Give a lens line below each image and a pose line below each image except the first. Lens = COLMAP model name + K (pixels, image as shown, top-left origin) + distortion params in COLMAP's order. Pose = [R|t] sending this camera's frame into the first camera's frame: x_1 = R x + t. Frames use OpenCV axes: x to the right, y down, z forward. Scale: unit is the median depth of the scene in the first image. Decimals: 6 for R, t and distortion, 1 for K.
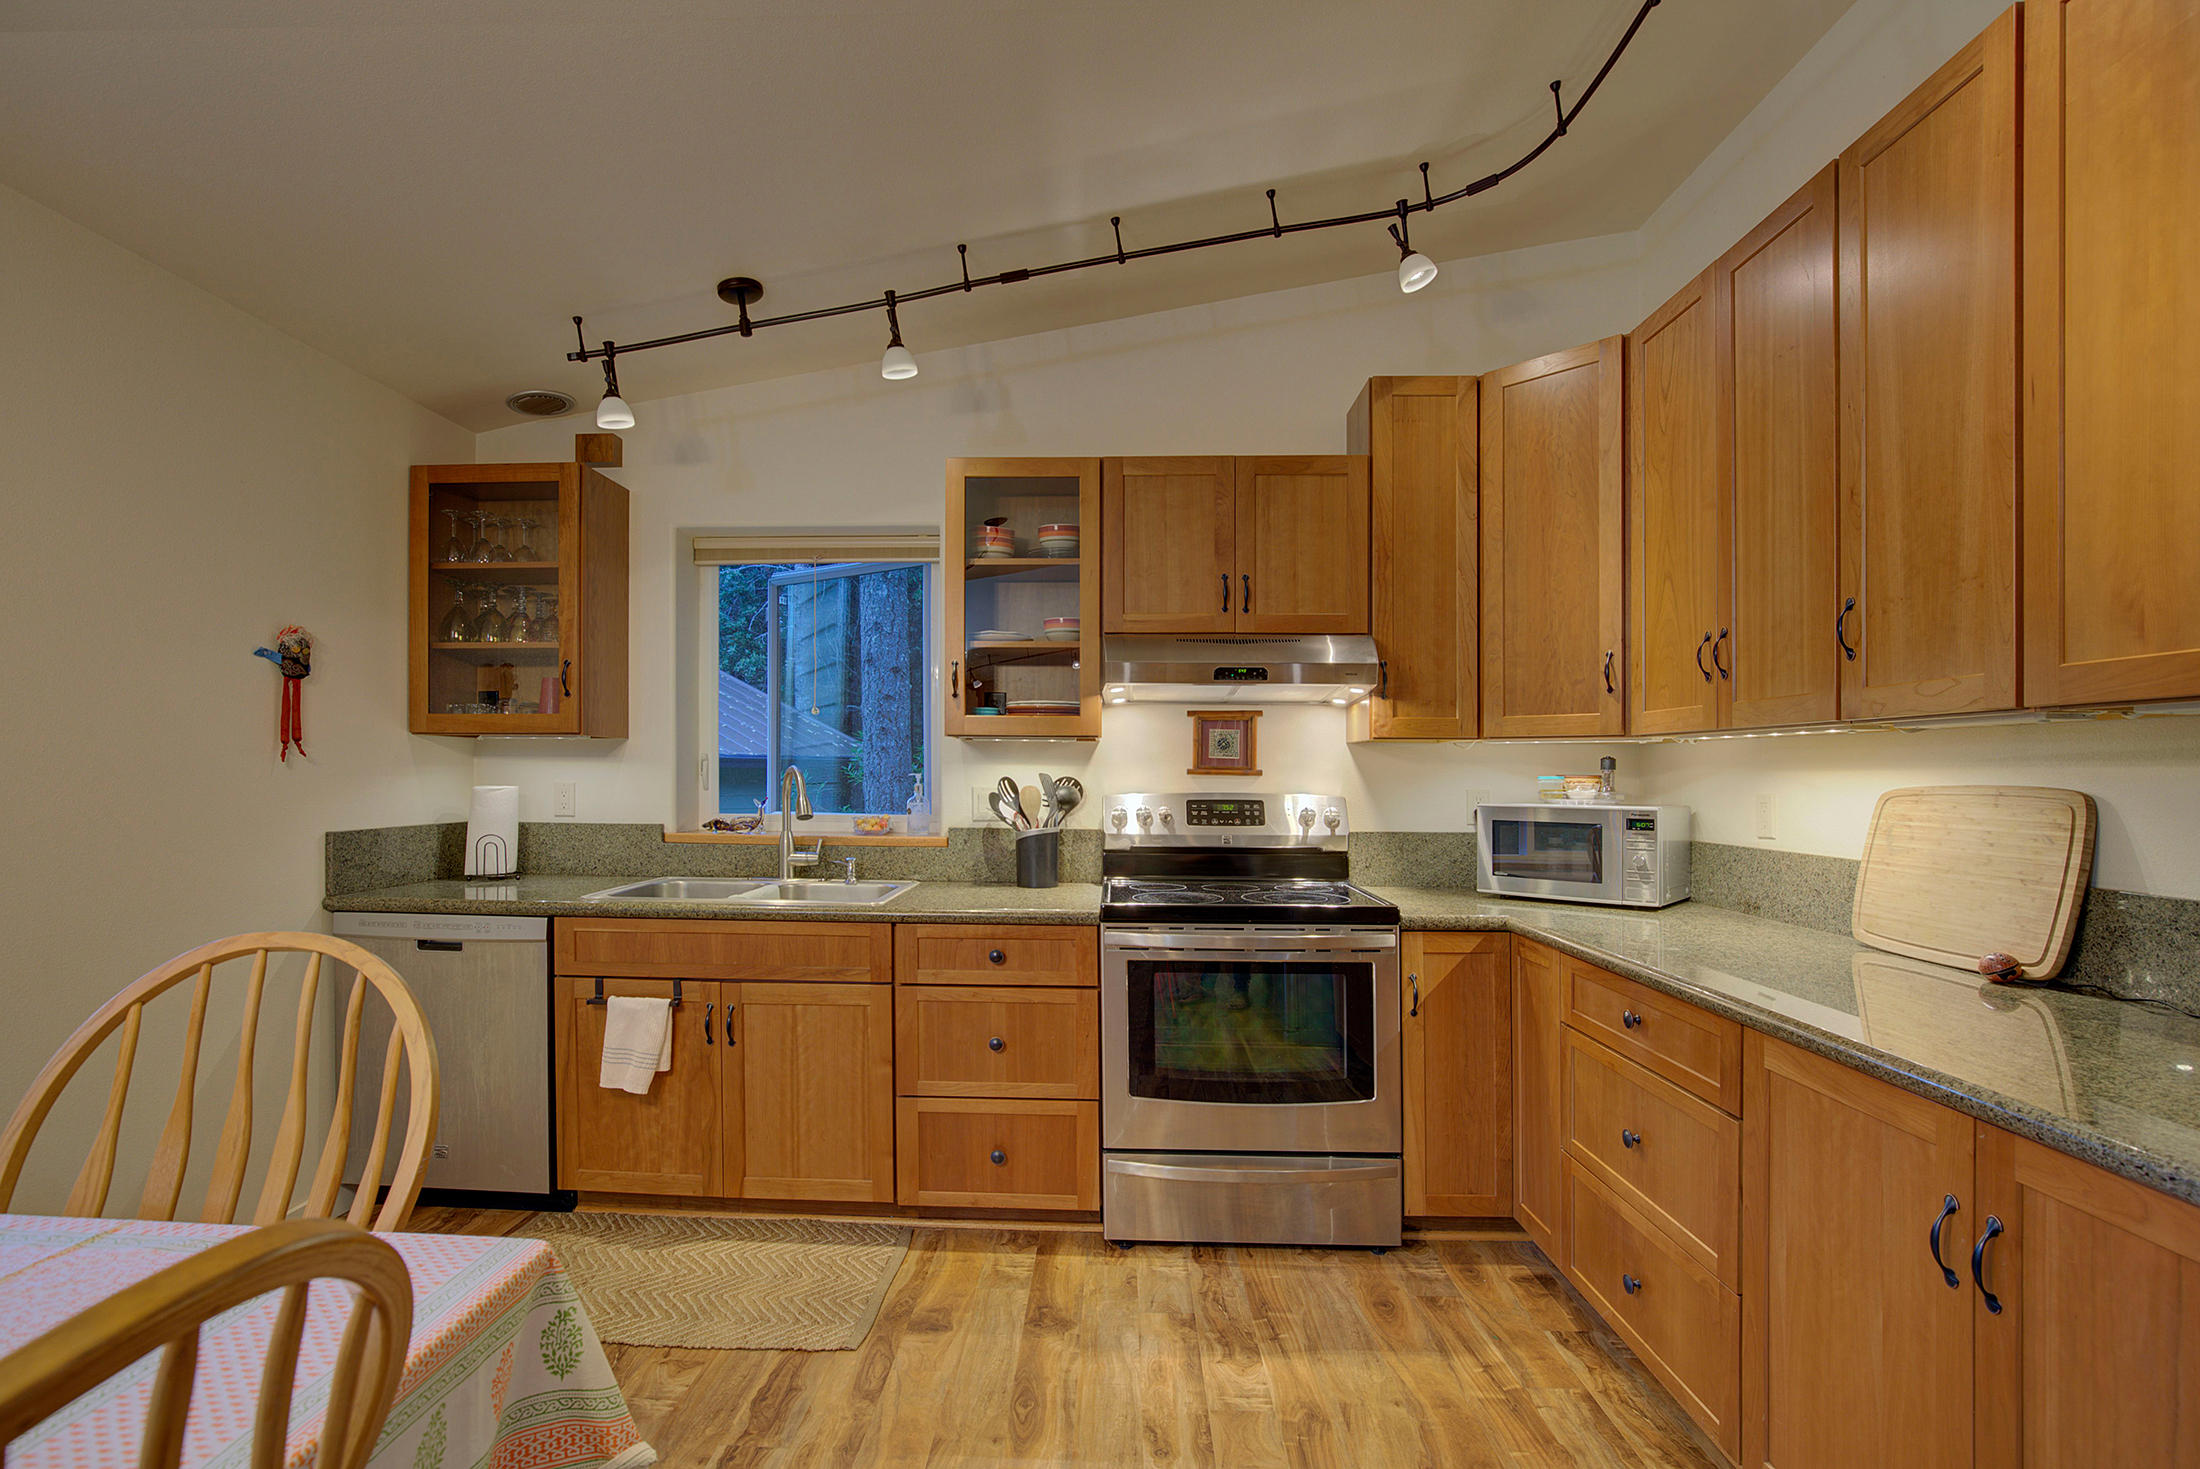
lens RADIAL K [[1041.6, 0, 962.9], [0, 1041.6, 734.9], [0, 0, 1]] dist [-0.010500, 0.001114]
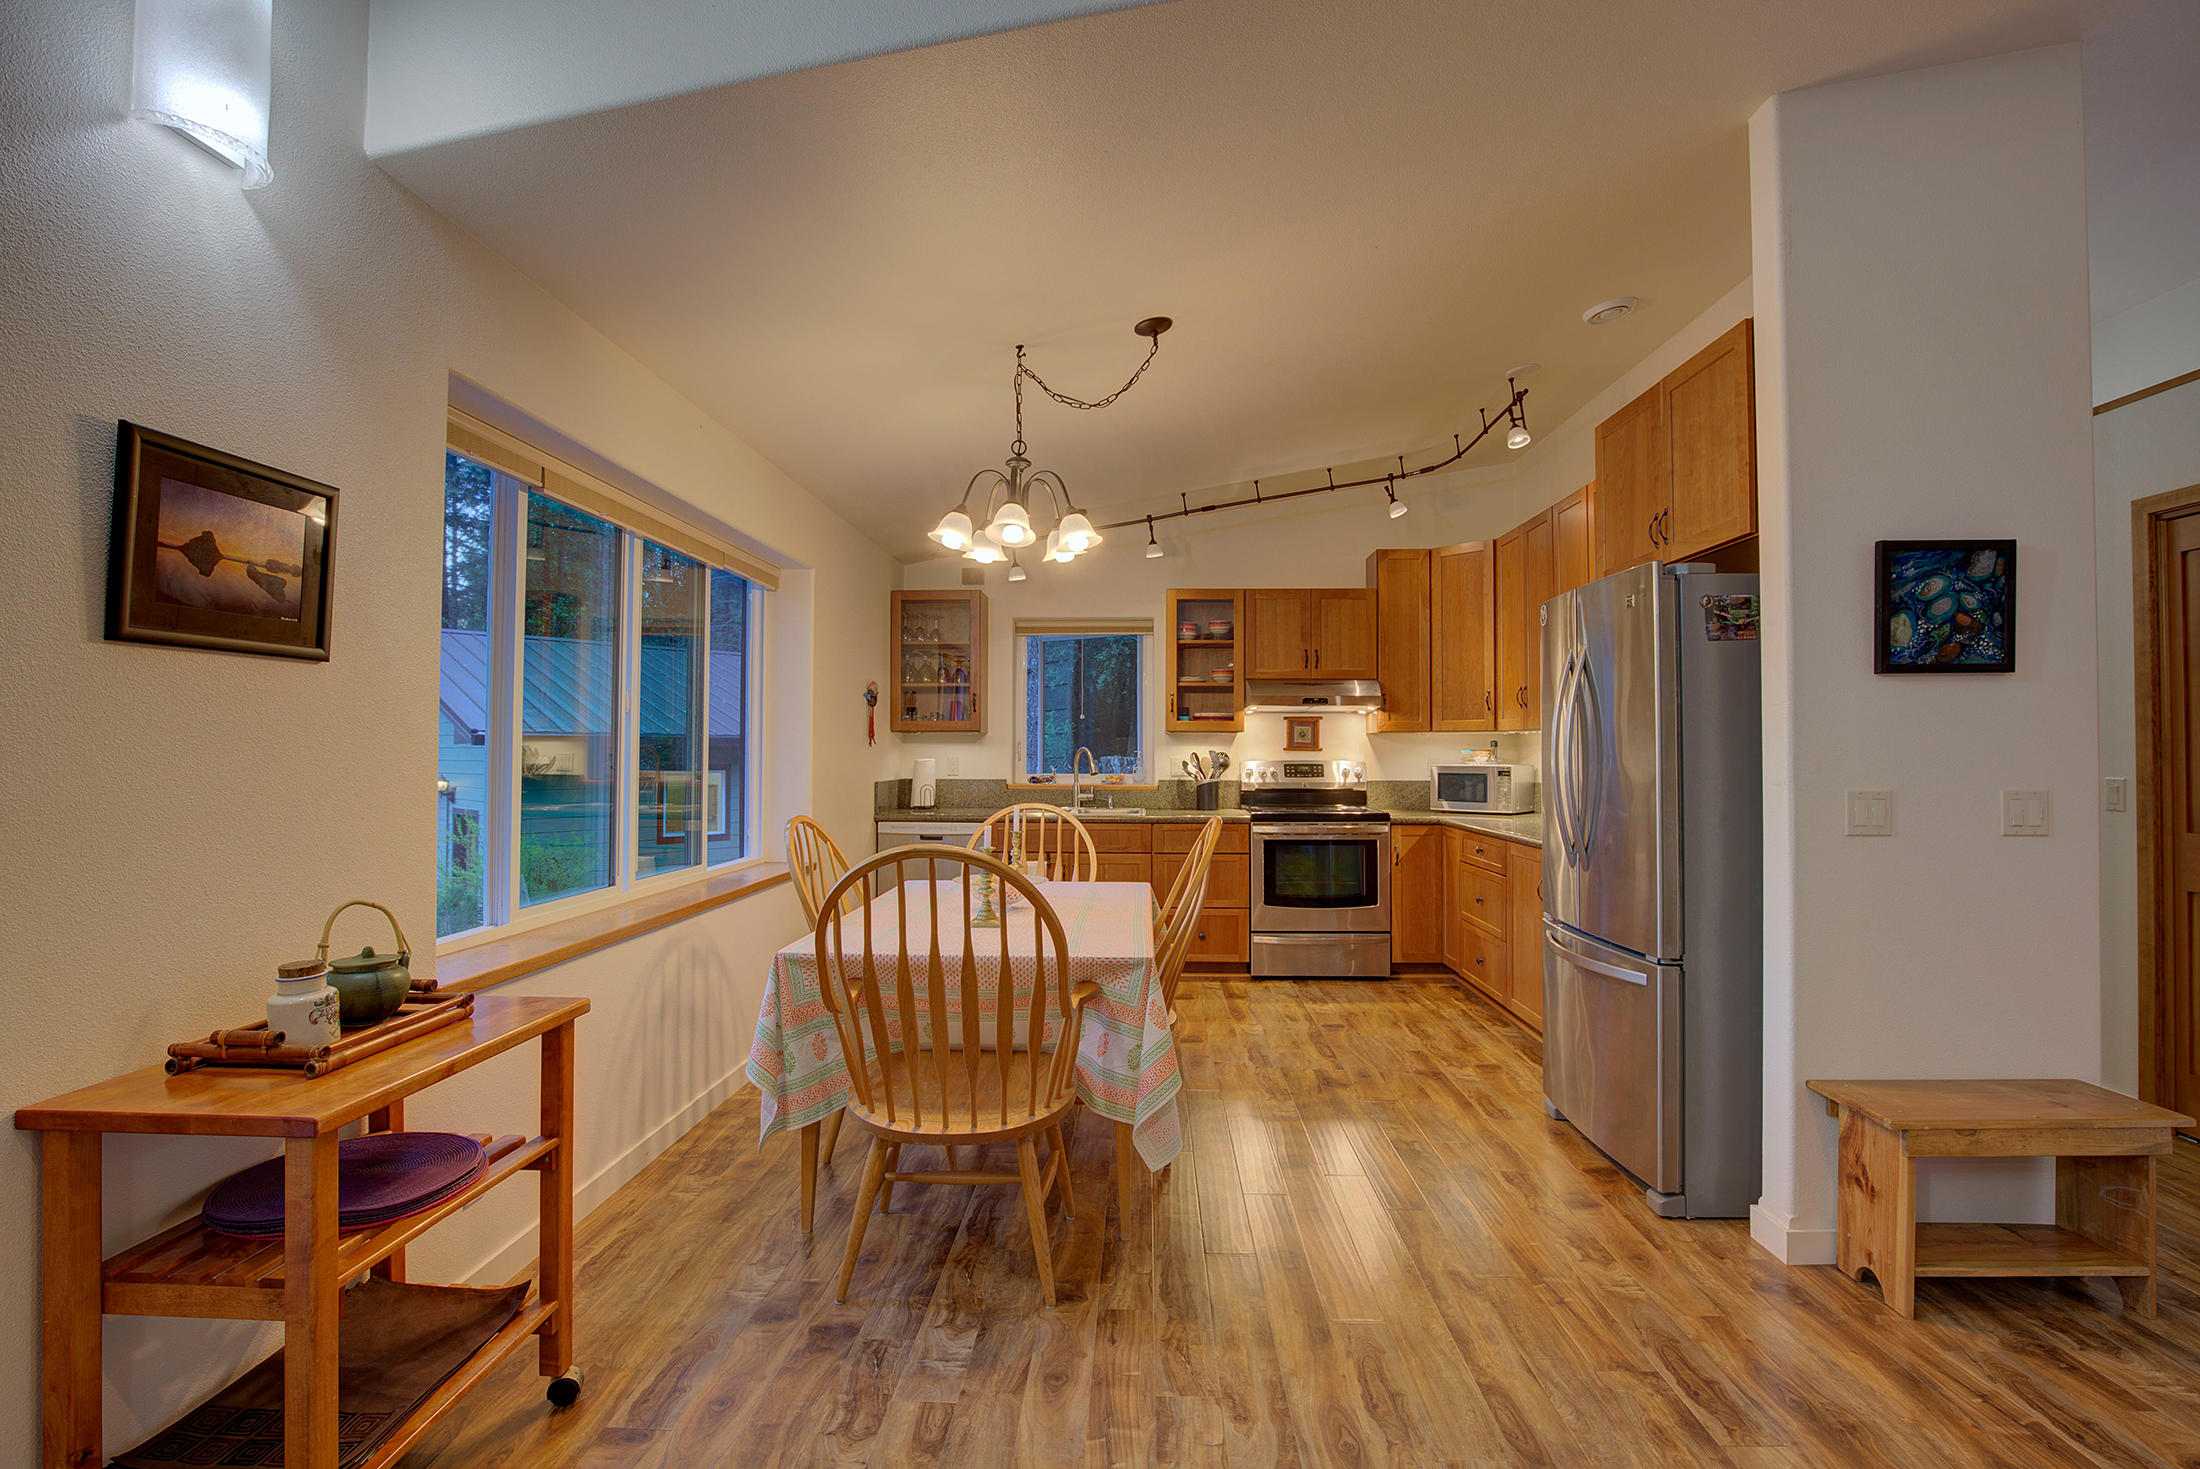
lens RADIAL K [[1041.6, 0, 1102.3], [0, 1041.6, 725.7], [0, 0, 1]] dist [-0.010500, 0.001114]
pose [[0.995187, -0.002819, 0.097952, -0.319806], [0.002001, 0.999962, 0.008446, -0.026045], [-0.097972, -0.008210, 0.995155, -0.911297]]
